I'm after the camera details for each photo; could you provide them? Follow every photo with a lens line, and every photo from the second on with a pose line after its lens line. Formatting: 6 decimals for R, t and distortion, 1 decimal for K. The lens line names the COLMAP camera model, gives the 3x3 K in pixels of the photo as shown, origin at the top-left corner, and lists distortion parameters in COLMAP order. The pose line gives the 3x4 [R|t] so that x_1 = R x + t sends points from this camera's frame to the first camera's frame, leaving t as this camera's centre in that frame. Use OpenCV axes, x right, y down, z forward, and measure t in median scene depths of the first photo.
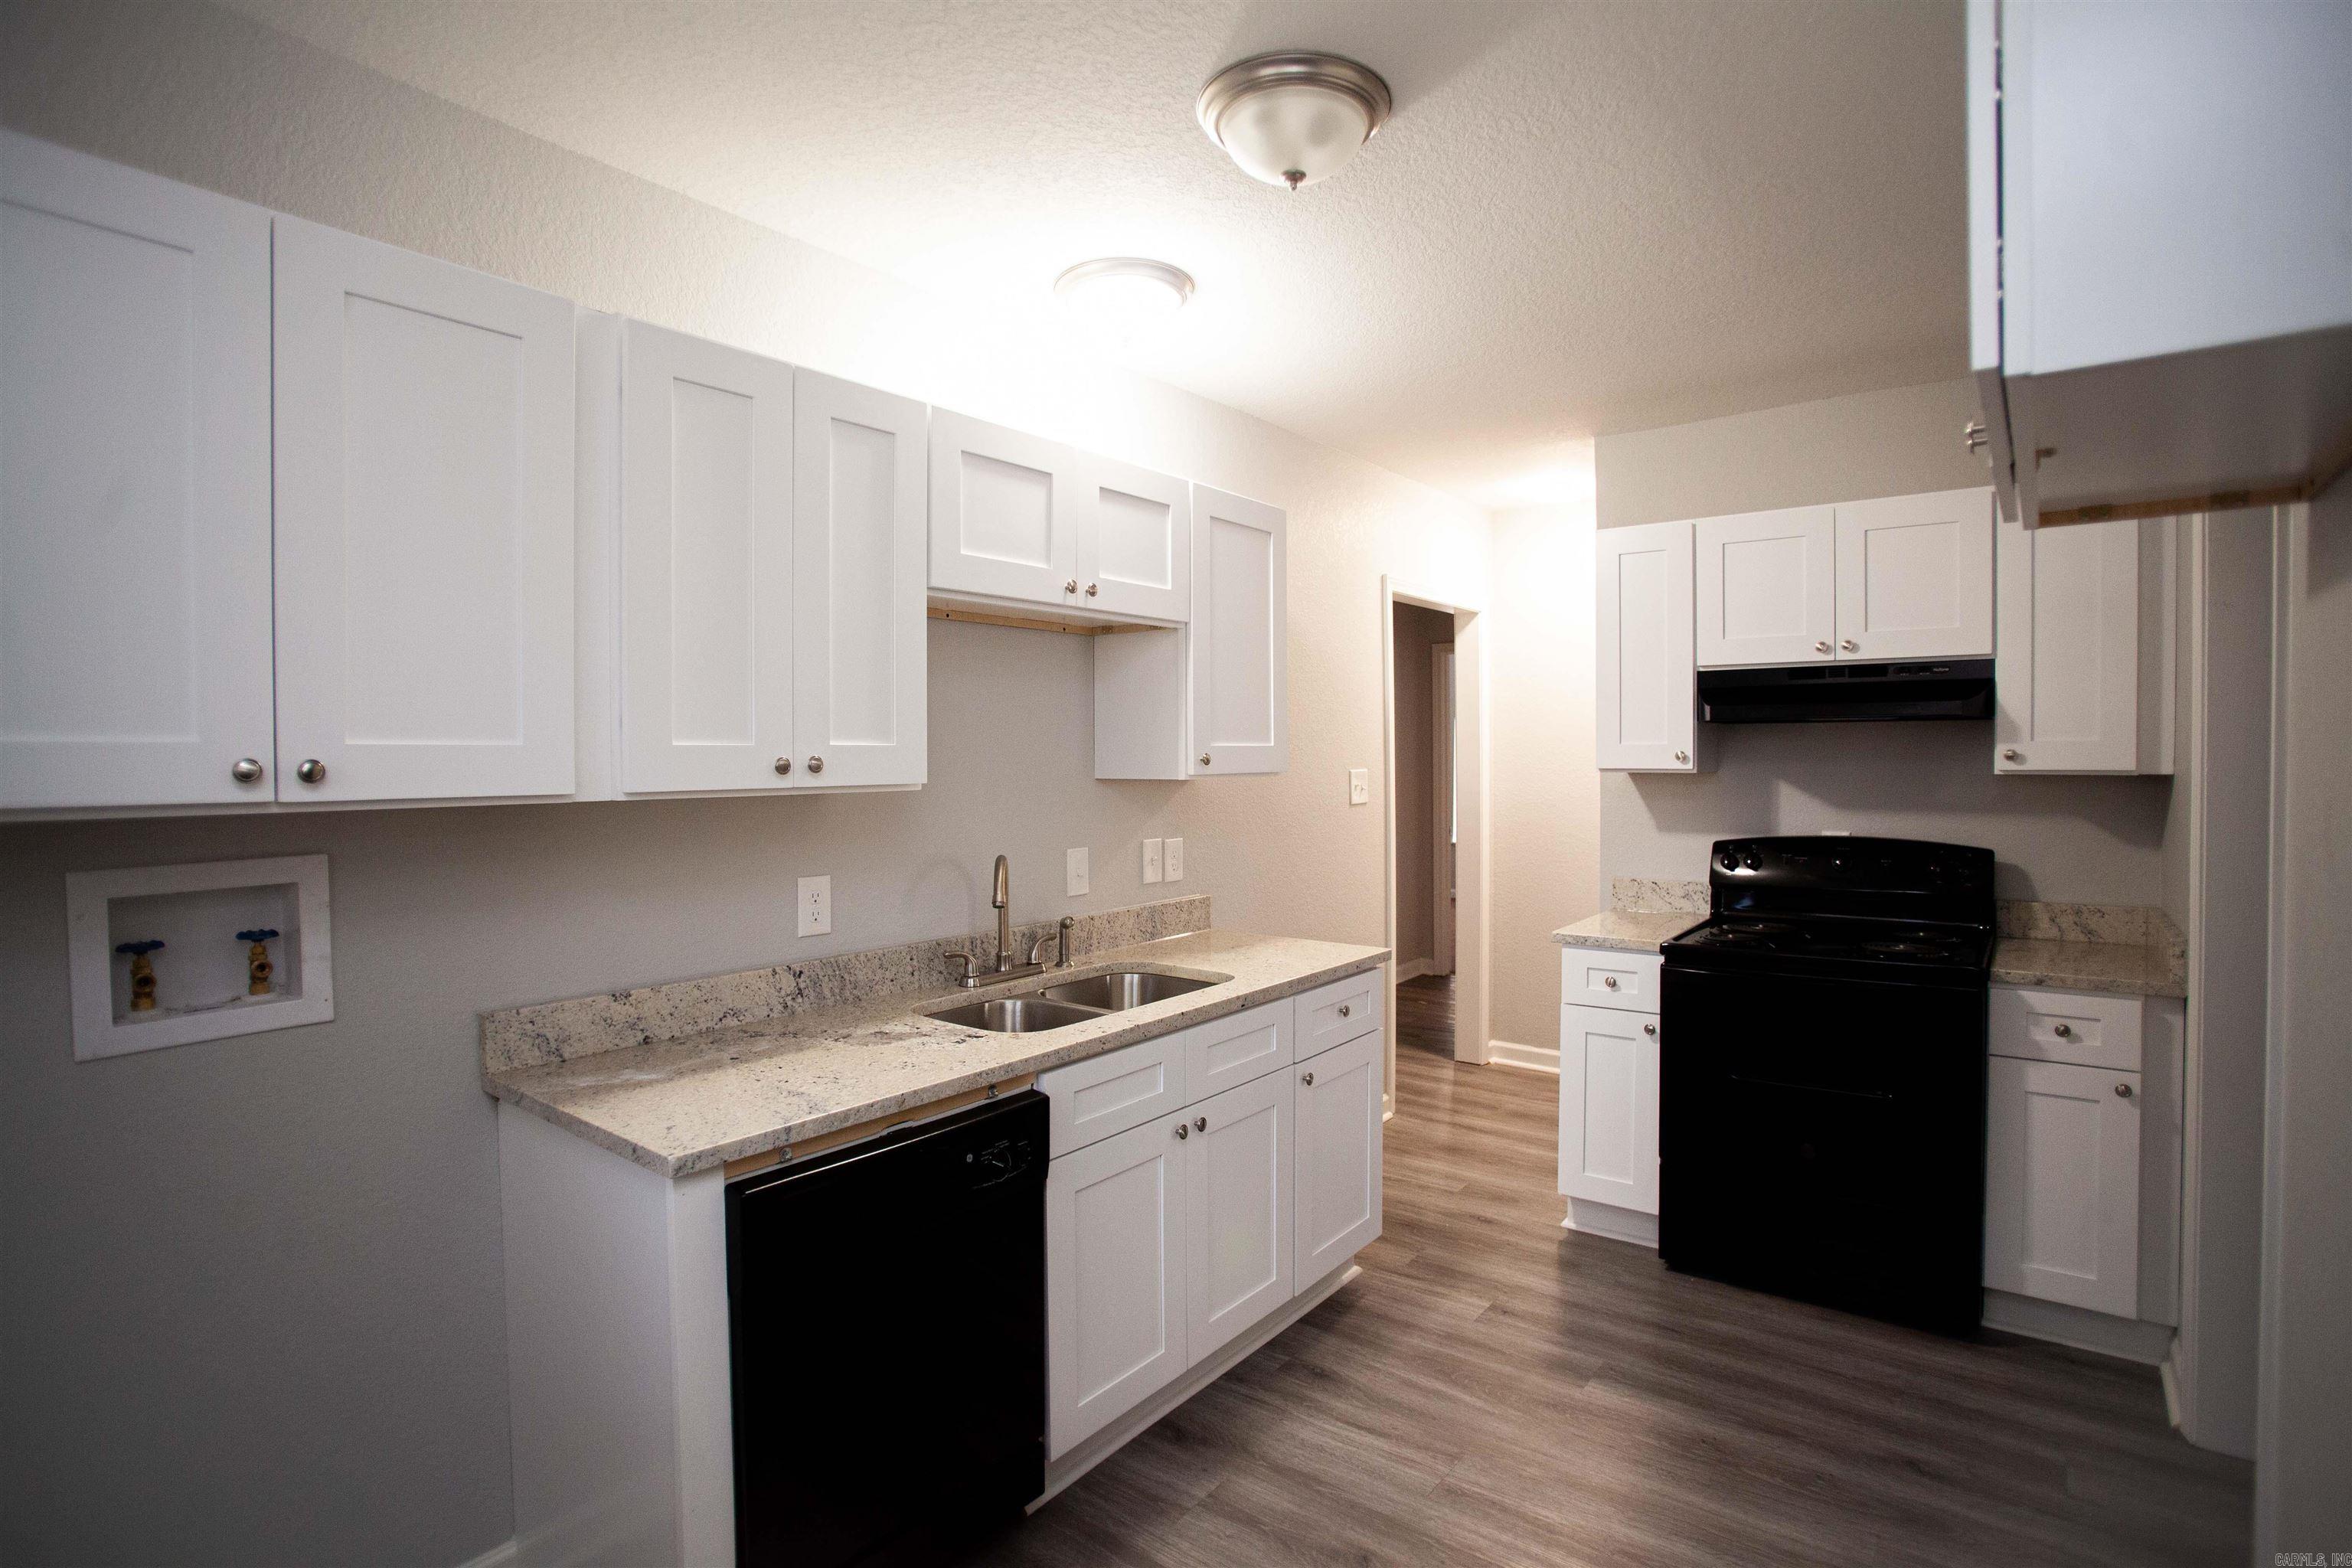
lens RADIAL K [[1147.6, 0, 1166.5], [0, 1147.6, 779.1], [0, 0, 1]] dist [-0.084610, 0.036987]
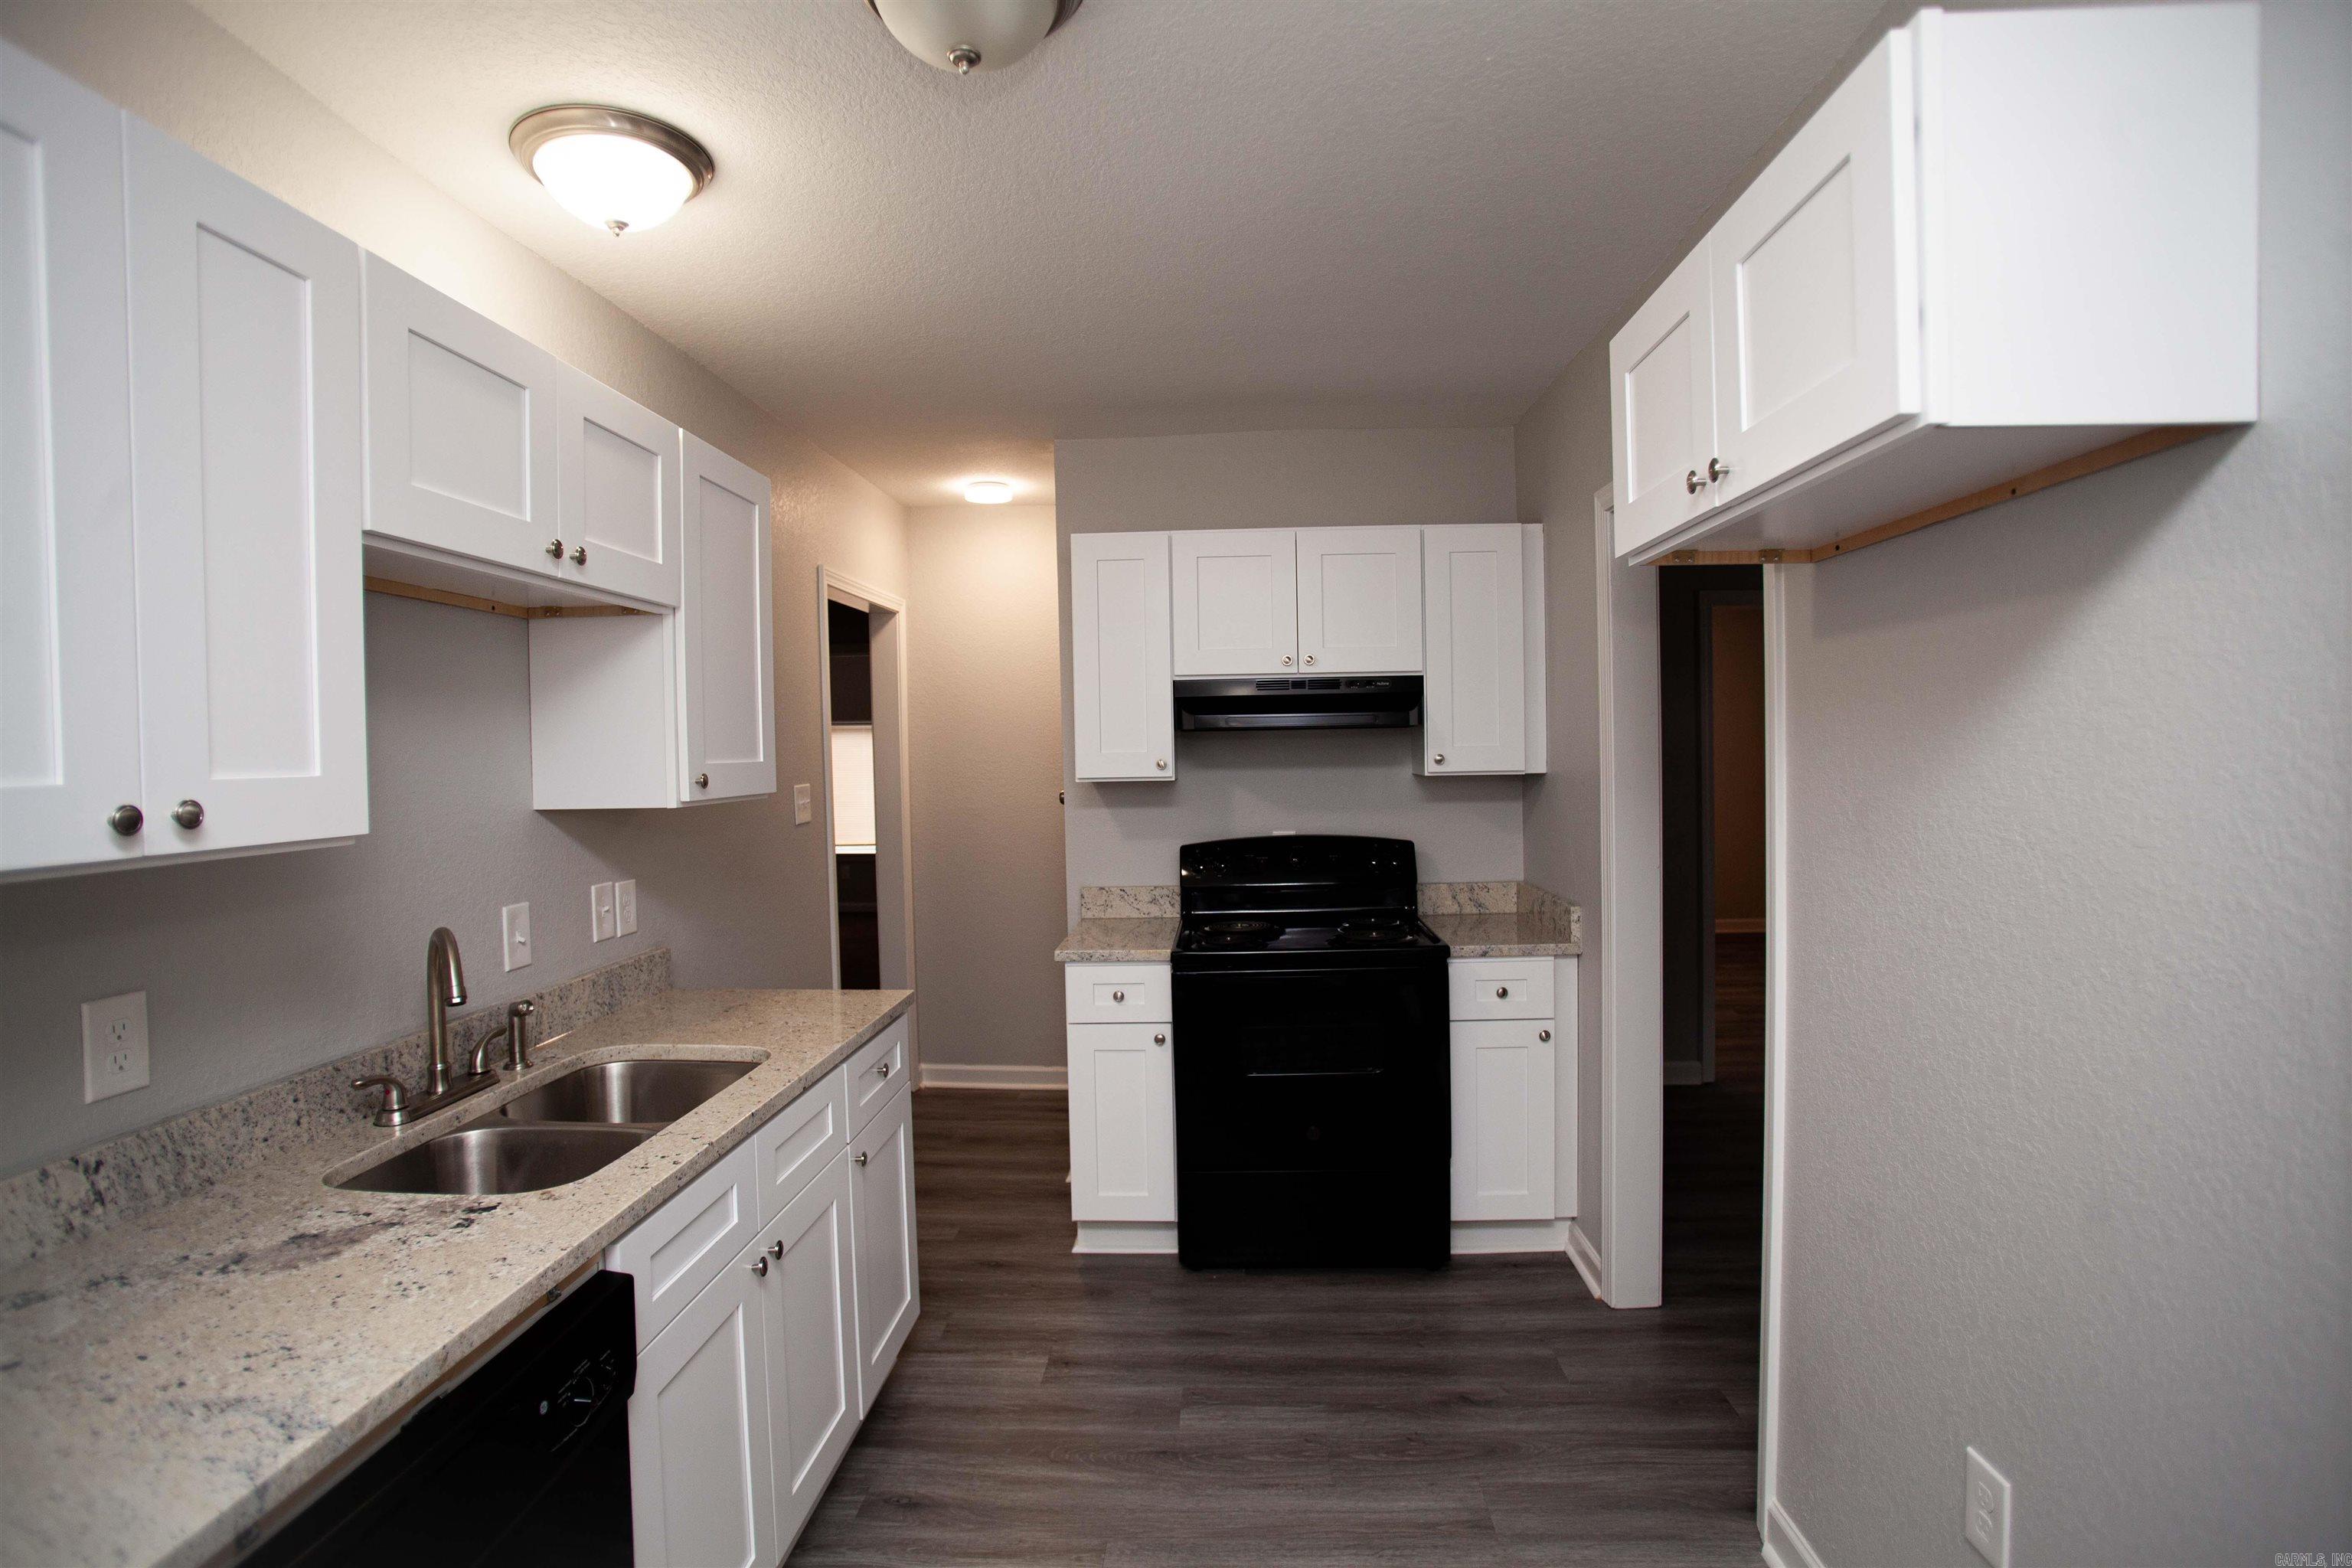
lens RADIAL K [[1147.6, 0, 1166.5], [0, 1147.6, 779.1], [0, 0, 1]] dist [-0.084610, 0.036987]
pose [[0.820466, -0.024681, 0.571163, -0.163185], [0.026810, 0.999630, 0.004685, -0.014877], [-0.571067, 0.011469, 0.820823, 0.188721]]
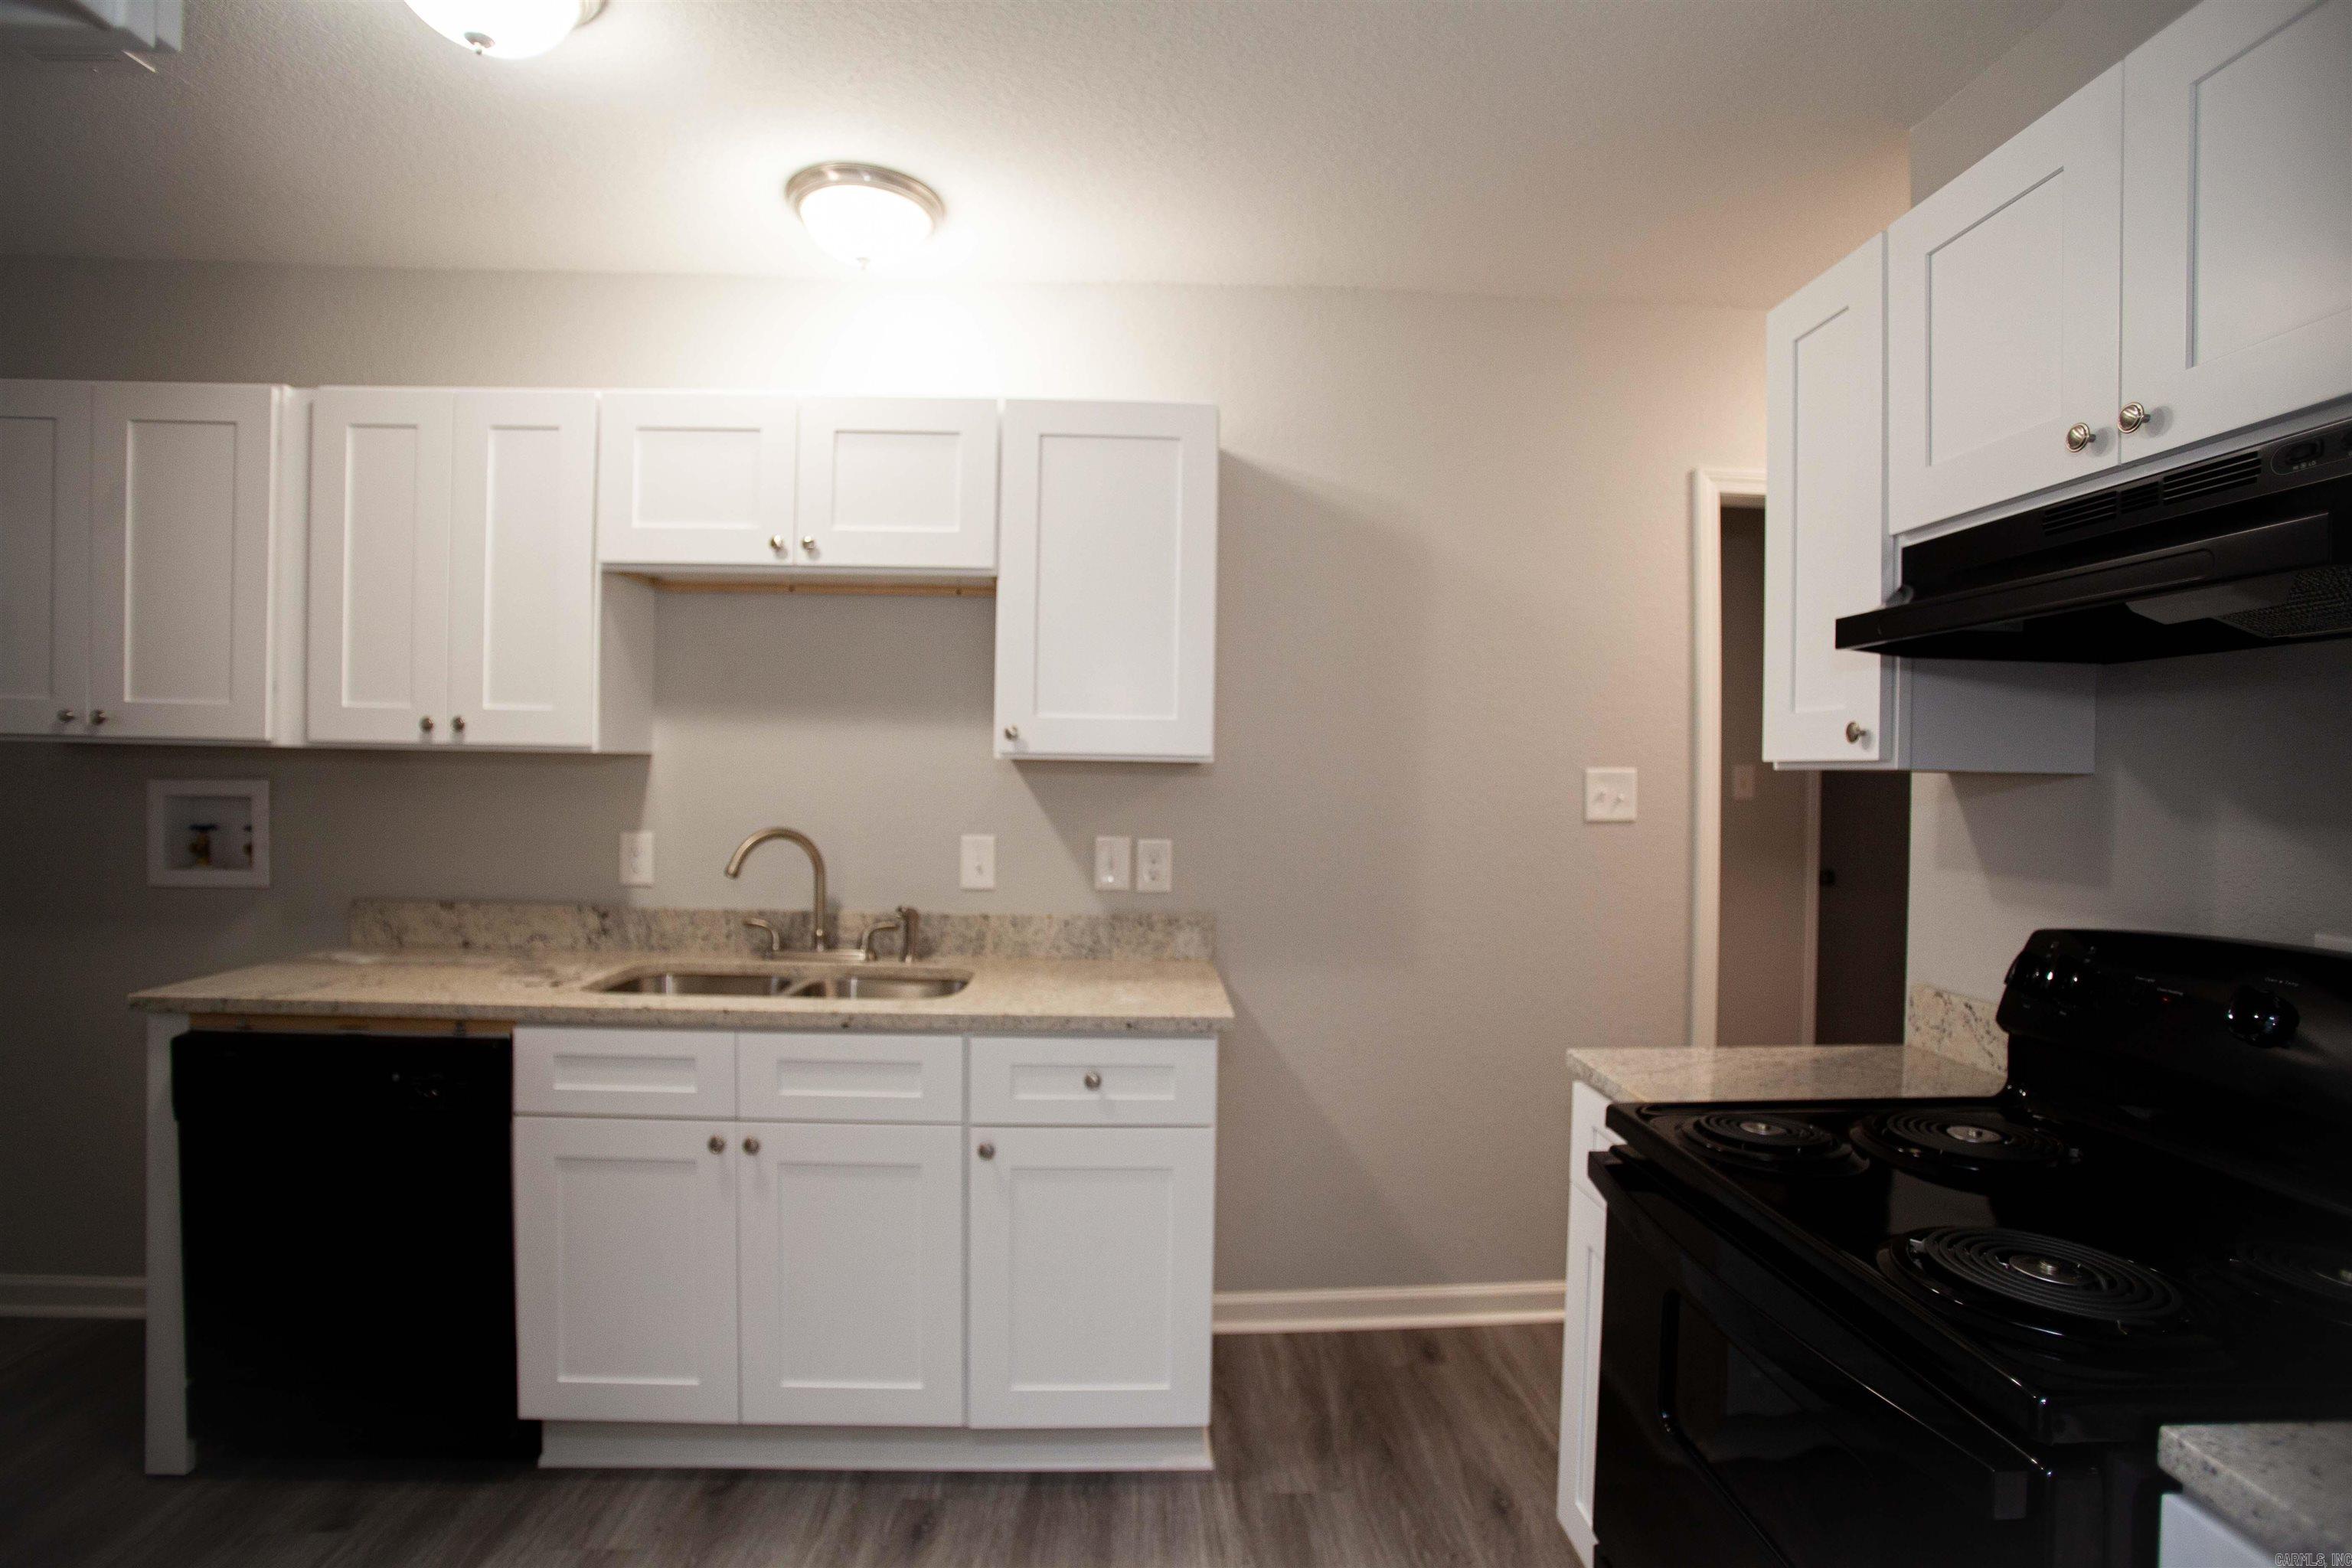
lens RADIAL K [[1147.6, 0, 1166.5], [0, 1147.6, 779.1], [0, 0, 1]] dist [-0.084610, 0.036987]
pose [[0.647759, 0.024251, -0.761459, 0.783065], [-0.038032, 0.999276, -0.000528, 0.012764], [0.760896, 0.029302, 0.648212, 0.605975]]
